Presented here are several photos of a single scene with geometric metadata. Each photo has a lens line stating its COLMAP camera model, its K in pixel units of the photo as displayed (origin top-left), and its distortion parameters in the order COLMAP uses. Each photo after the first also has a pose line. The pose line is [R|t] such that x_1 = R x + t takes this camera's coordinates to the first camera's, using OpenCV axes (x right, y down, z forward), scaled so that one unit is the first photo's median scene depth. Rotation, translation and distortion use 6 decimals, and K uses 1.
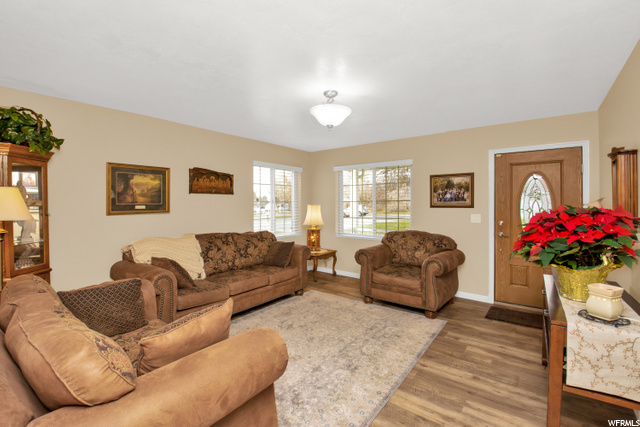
lens RADIAL K [[290.2, 0, 313.1], [0, 290.2, 206.6], [0, 0, 1]] dist [0.000525, -0.000688]
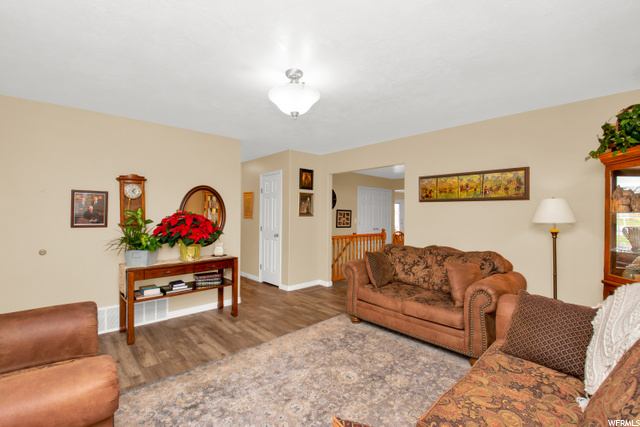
lens RADIAL K [[290.2, 0, 313.1], [0, 290.2, 206.6], [0, 0, 1]] dist [0.000525, -0.000688]
pose [[-0.987758, 0.005581, 0.155891, -0.086334], [0.001984, 0.999728, -0.023220, 0.004951], [-0.155978, -0.022626, -0.987501, 1.295244]]
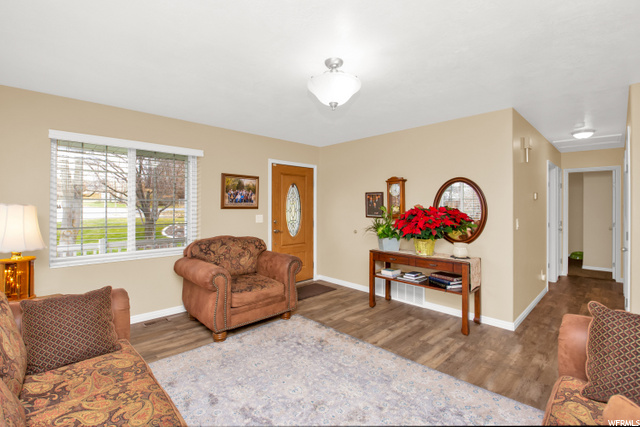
lens RADIAL K [[290.2, 0, 313.1], [0, 290.2, 206.6], [0, 0, 1]] dist [0.000525, -0.000688]
pose [[0.143584, 0.001804, 0.989637, -0.515995], [0.003603, 0.999991, -0.002346, -0.001496], [-0.989632, 0.003902, 0.143576, 0.679684]]
